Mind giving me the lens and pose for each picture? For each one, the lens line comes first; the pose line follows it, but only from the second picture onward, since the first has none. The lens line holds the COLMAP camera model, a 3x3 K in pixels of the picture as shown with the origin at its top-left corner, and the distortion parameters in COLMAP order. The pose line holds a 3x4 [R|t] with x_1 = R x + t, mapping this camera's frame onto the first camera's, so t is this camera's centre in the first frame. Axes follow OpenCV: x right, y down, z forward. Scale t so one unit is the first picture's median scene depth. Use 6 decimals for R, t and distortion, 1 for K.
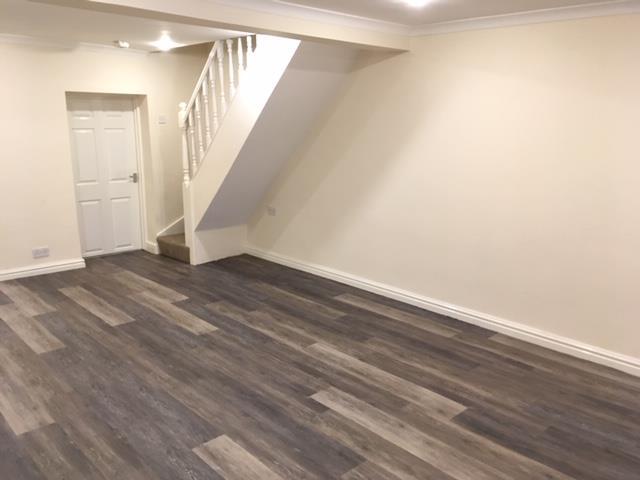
lens RADIAL K [[545.7, 0, 317.6], [0, 545.7, 240.5], [0, 0, 1]] dist [0.029322, -0.037037]
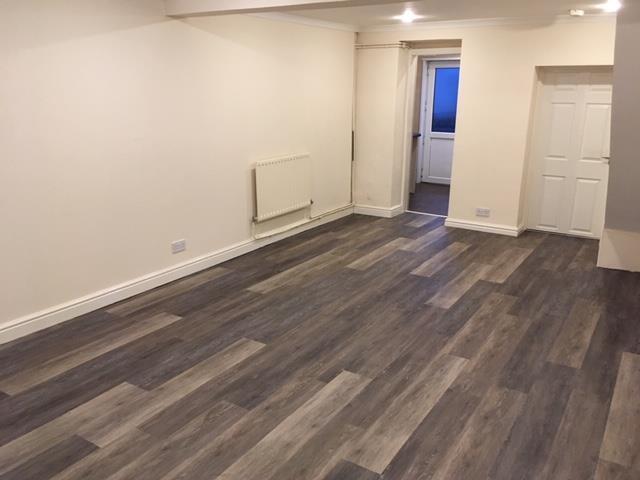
lens RADIAL K [[545.7, 0, 316.9], [0, 545.7, 241.4], [0, 0, 1]] dist [0.029322, -0.037037]
pose [[0.234914, 0.254115, -0.938212, 0.896957], [-0.212206, 0.955347, 0.205623, -0.145245], [0.948570, 0.150791, 0.278349, 0.659889]]
